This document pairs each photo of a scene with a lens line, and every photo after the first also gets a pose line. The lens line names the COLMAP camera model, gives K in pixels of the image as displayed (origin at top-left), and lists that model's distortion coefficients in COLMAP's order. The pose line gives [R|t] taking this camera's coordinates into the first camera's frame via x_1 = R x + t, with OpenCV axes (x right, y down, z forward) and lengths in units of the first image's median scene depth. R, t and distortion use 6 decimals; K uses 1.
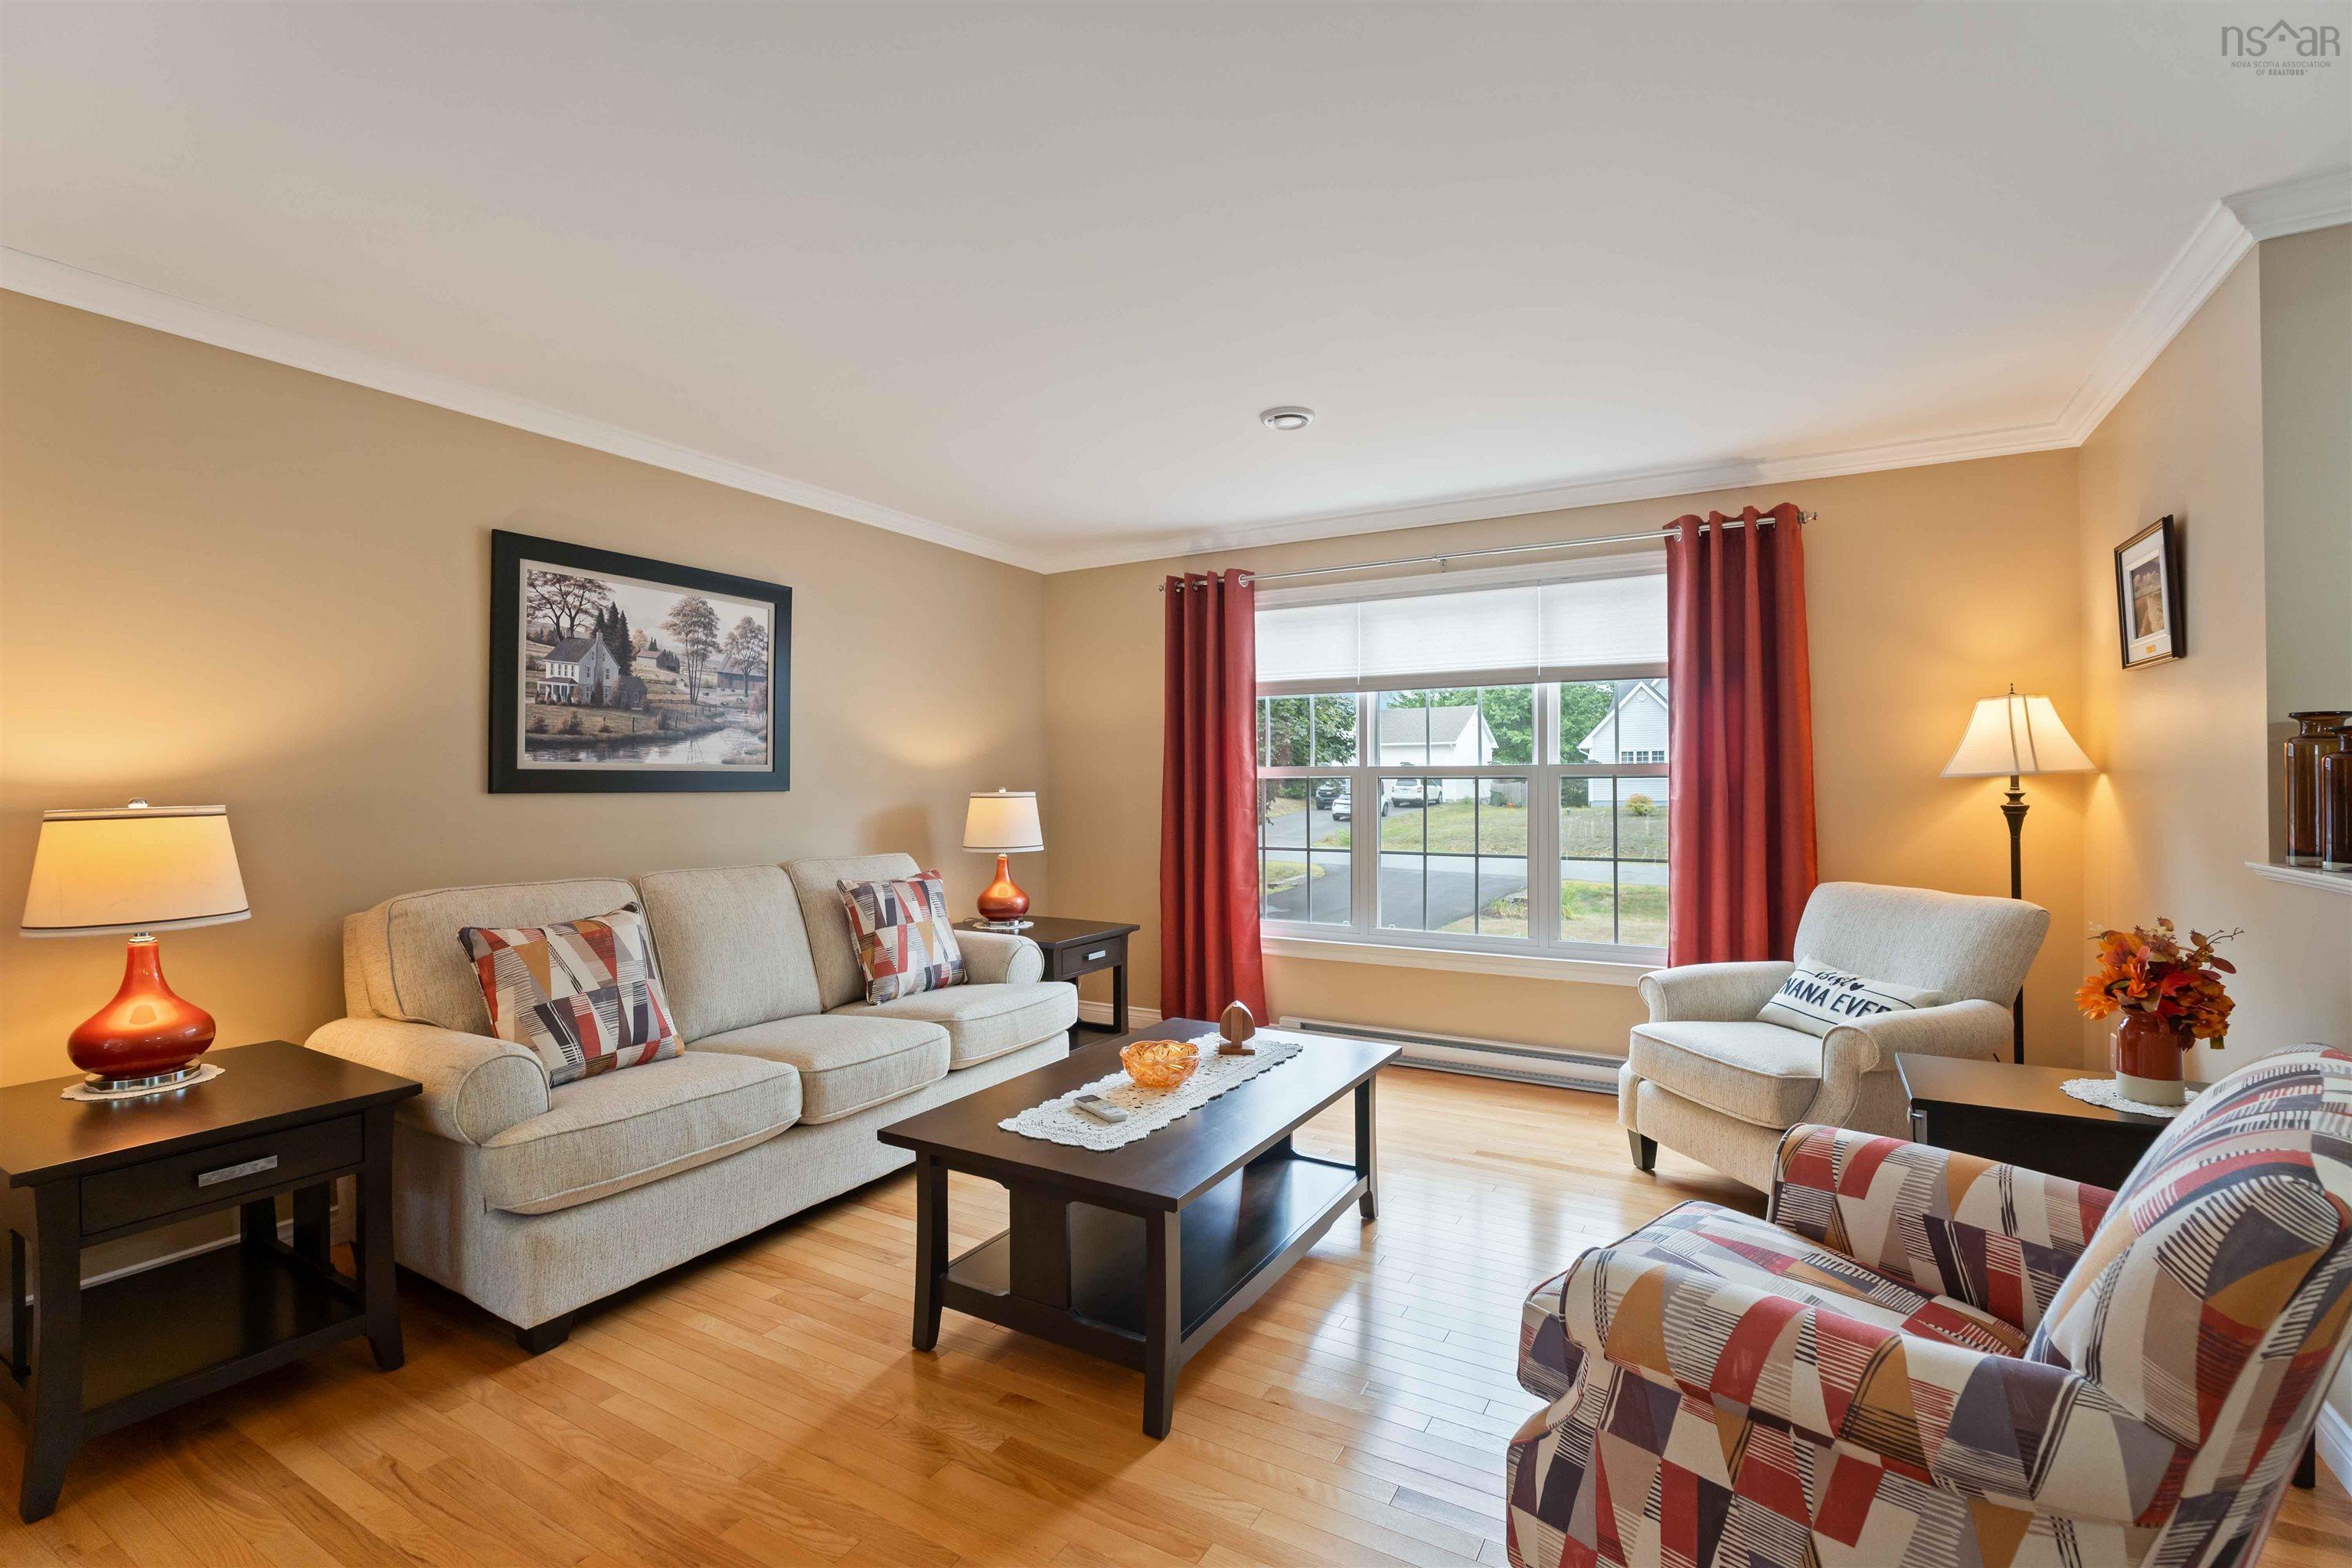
lens RADIAL K [[1067.6, 0, 1174.9], [0, 1067.6, 772.8], [0, 0, 1]] dist [-0.002299, -0.000418]
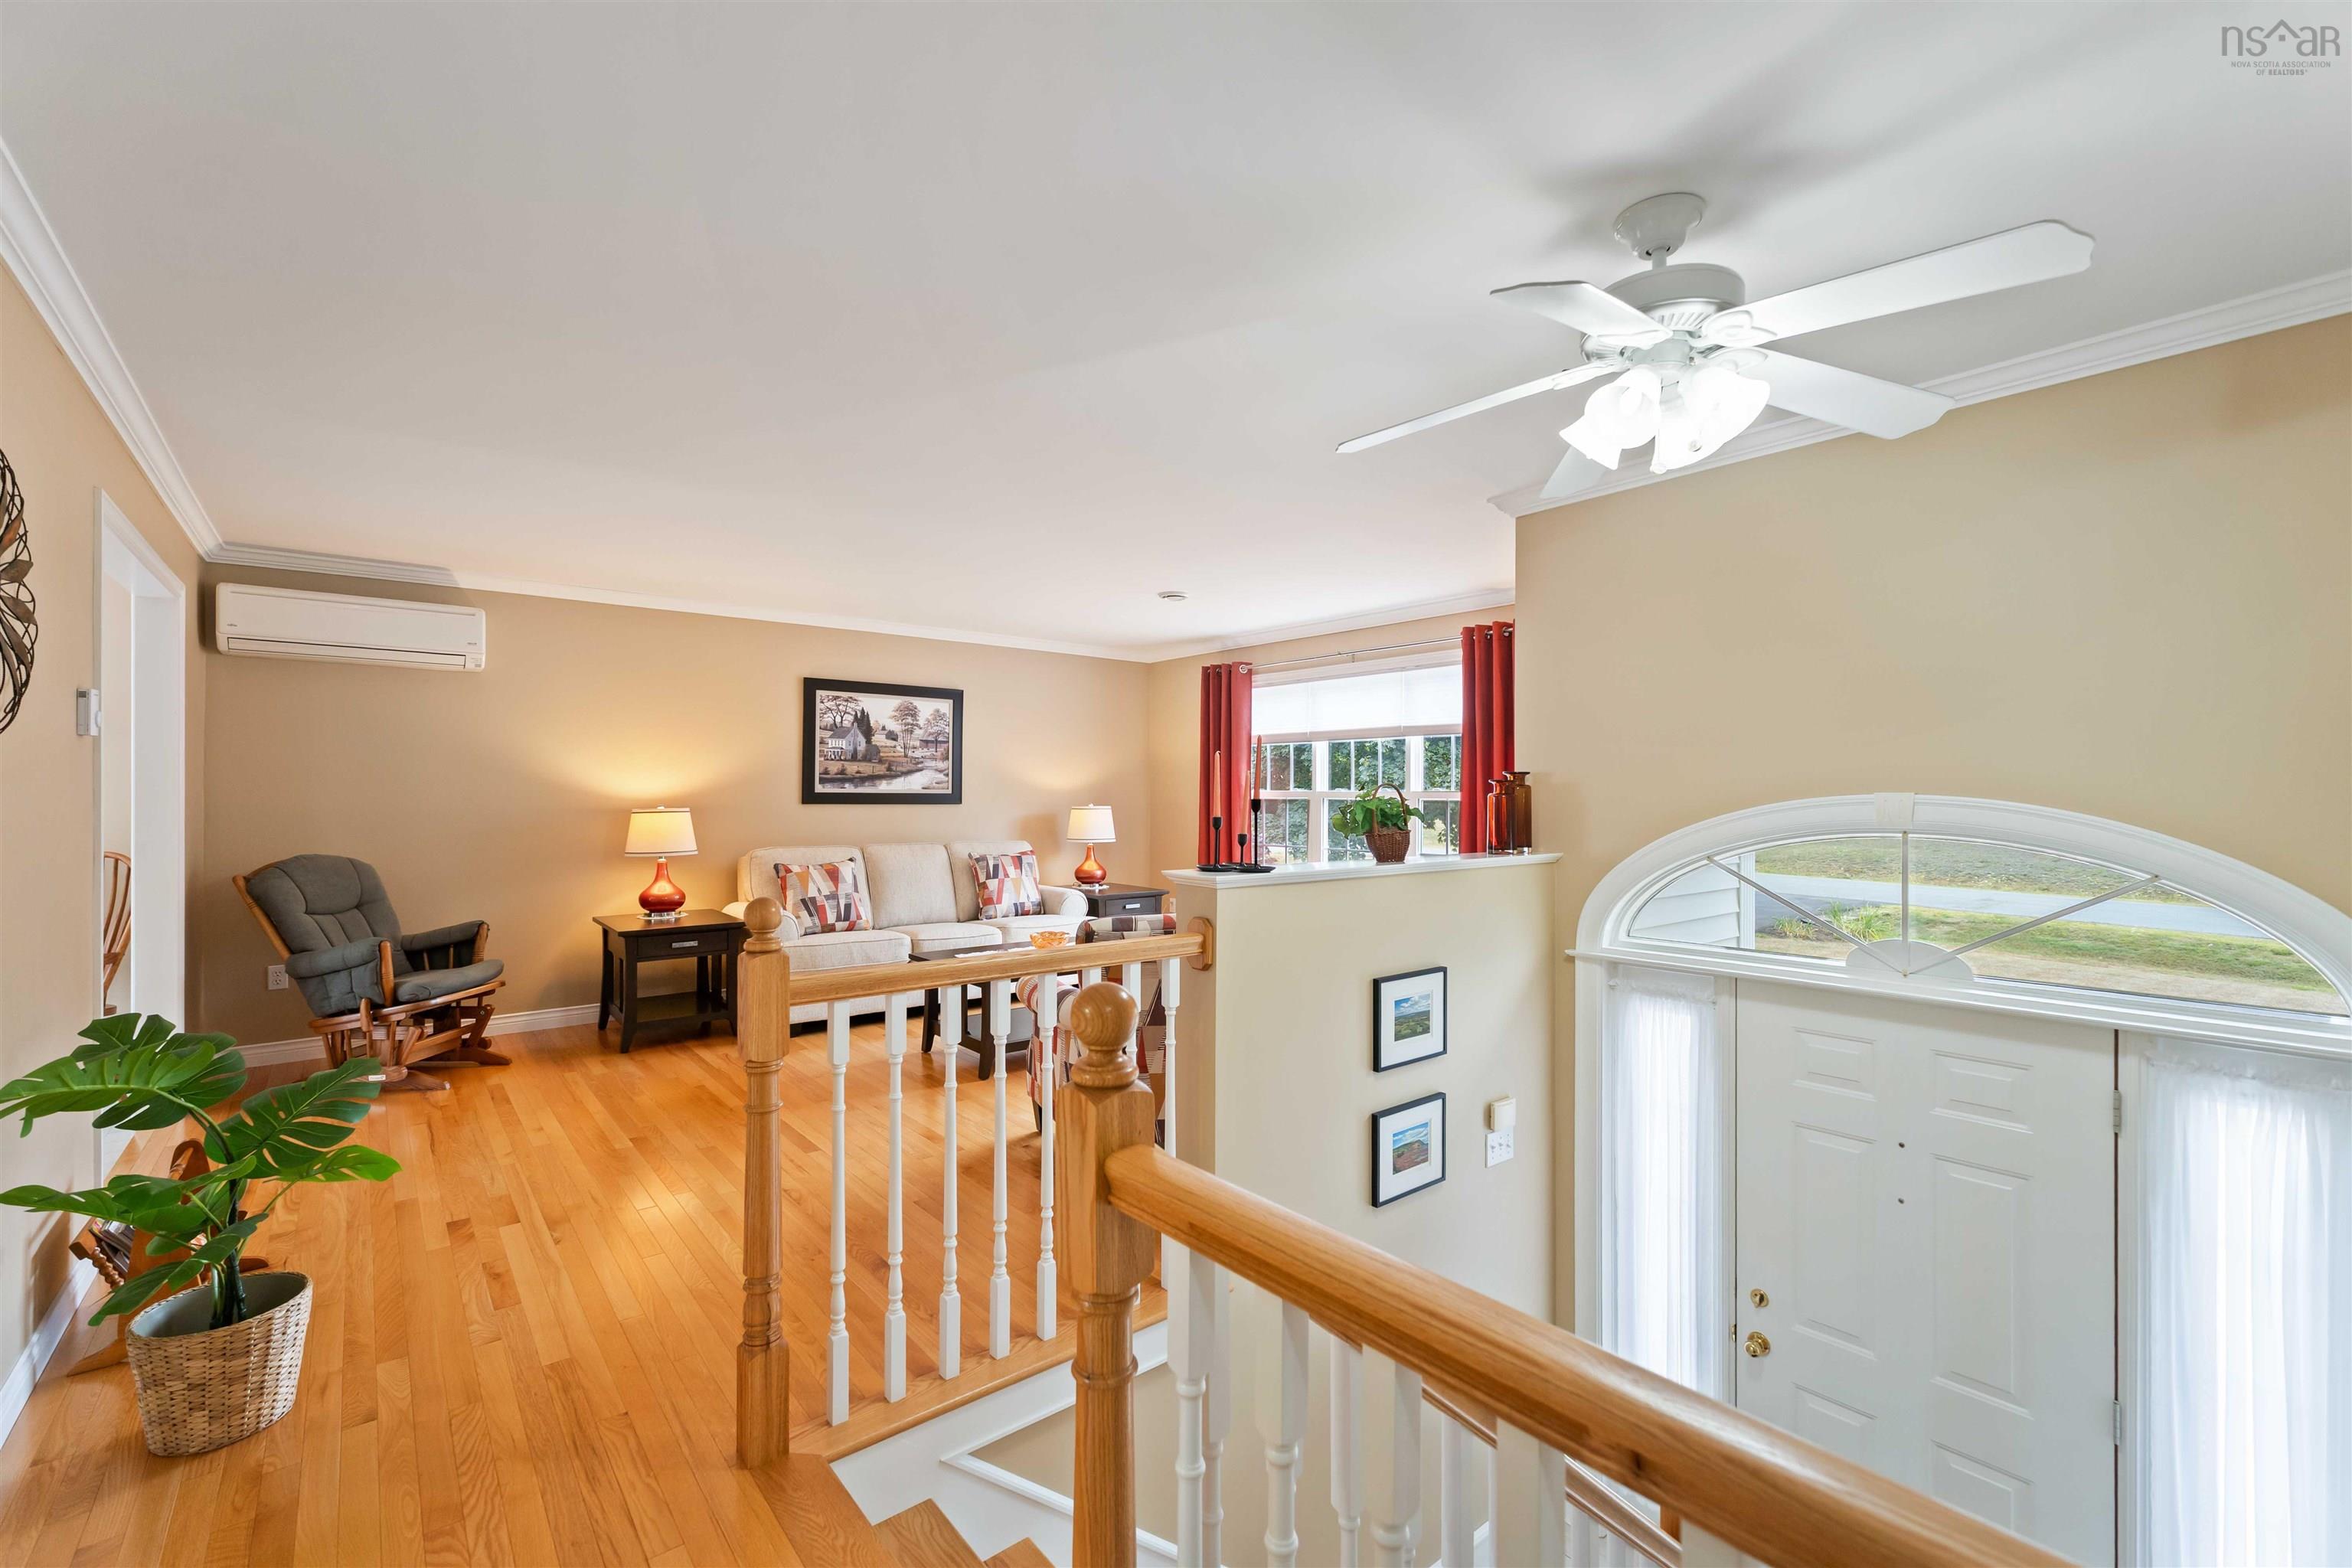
lens RADIAL K [[1002.5, 0, 1168.0], [0, 1002.5, 792.6], [0, 0, 1]] dist [0.001558, -0.000302]
pose [[0.935563, 0.004826, -0.353127, 0.629020], [-0.003326, 0.999983, 0.004853, -0.013169], [0.353145, -0.003366, 0.935563, -0.509420]]
